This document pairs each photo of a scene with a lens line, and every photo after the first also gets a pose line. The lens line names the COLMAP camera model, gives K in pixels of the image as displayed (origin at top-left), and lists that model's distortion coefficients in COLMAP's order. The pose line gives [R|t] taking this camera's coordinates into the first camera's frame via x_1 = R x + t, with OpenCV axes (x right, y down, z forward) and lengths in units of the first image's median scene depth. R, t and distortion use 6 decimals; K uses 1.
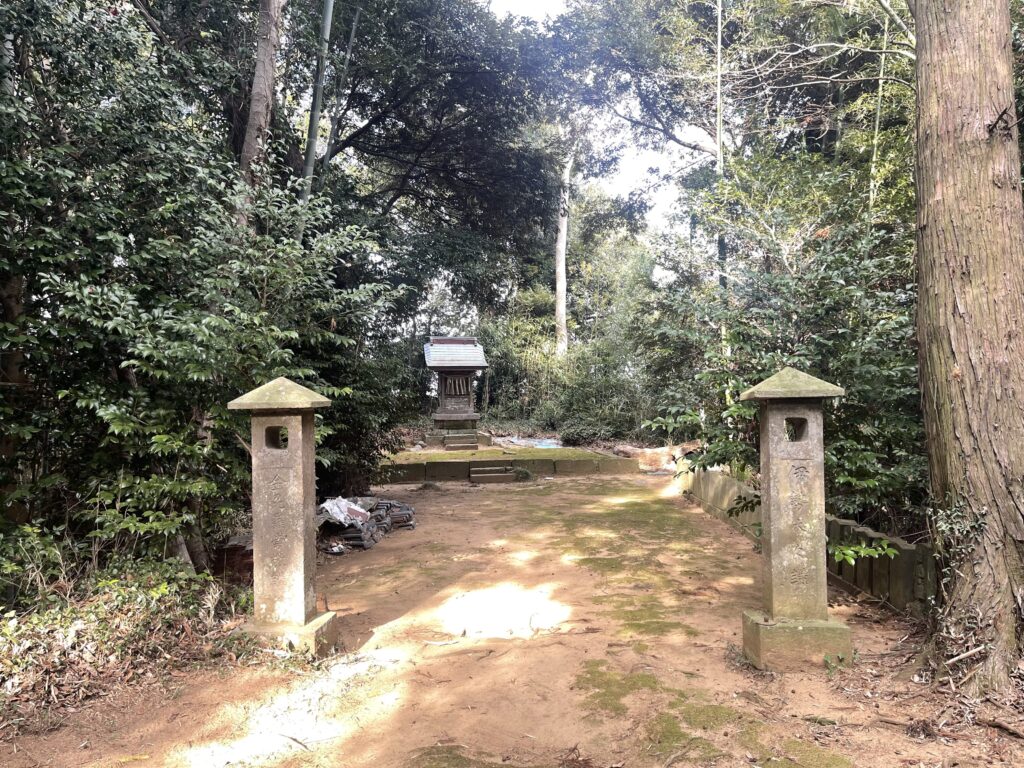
lens RADIAL K [[775.8, 0, 519.3], [0, 775.8, 391.7], [0, 0, 1]] dist [0.053608, -0.061732]
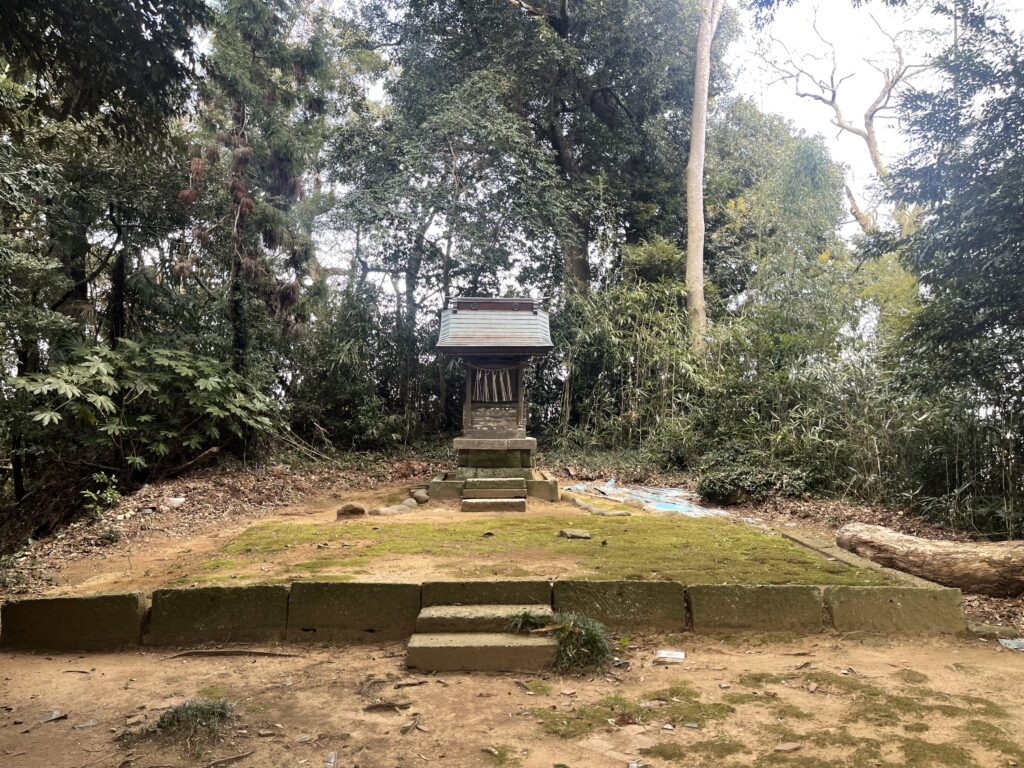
lens RADIAL K [[775.8, 0, 509.4], [0, 775.8, 388.7], [0, 0, 1]] dist [0.053608, -0.061732]
pose [[0.985079, 0.002211, -0.172091, 0.024942], [-0.008276, 0.999369, -0.034531, 0.015625], [0.171906, 0.035440, 0.984476, 0.587162]]
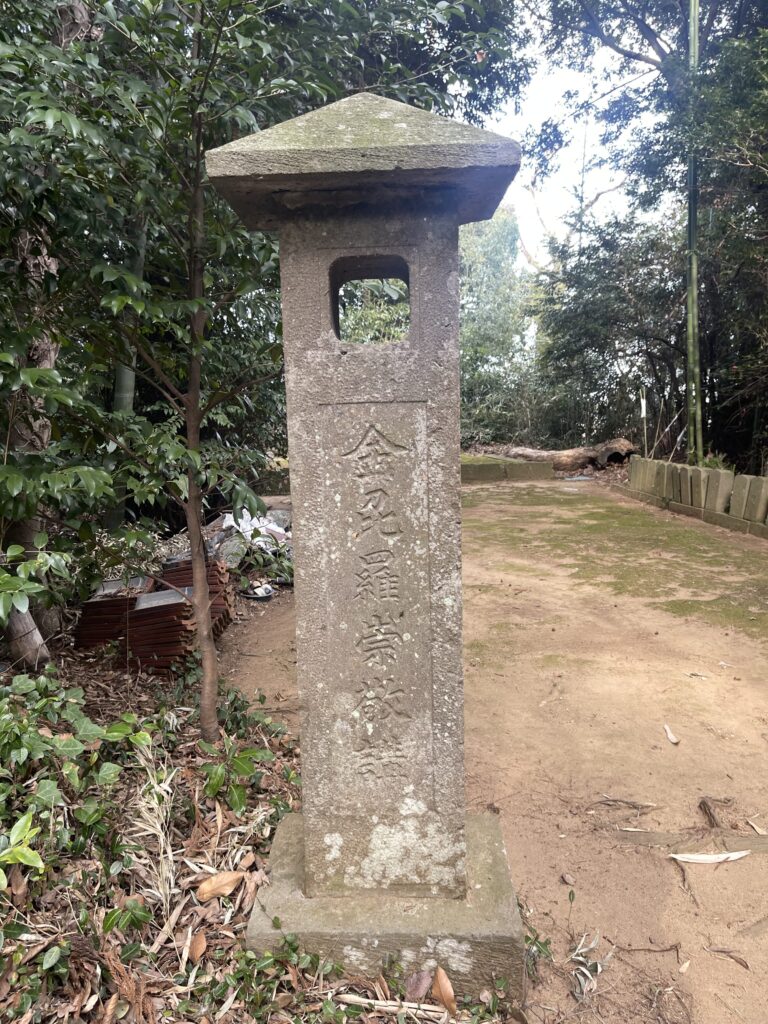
lens RADIAL K [[775.8, 0, 366.8], [0, 775.8, 526.7], [0, 0, 1]] dist [0.053608, -0.061732]
pose [[0.998774, -0.013248, 0.047700, -0.076210], [0.005770, 0.988112, 0.153627, 0.023051], [-0.049168, -0.153163, 0.986977, 0.163734]]
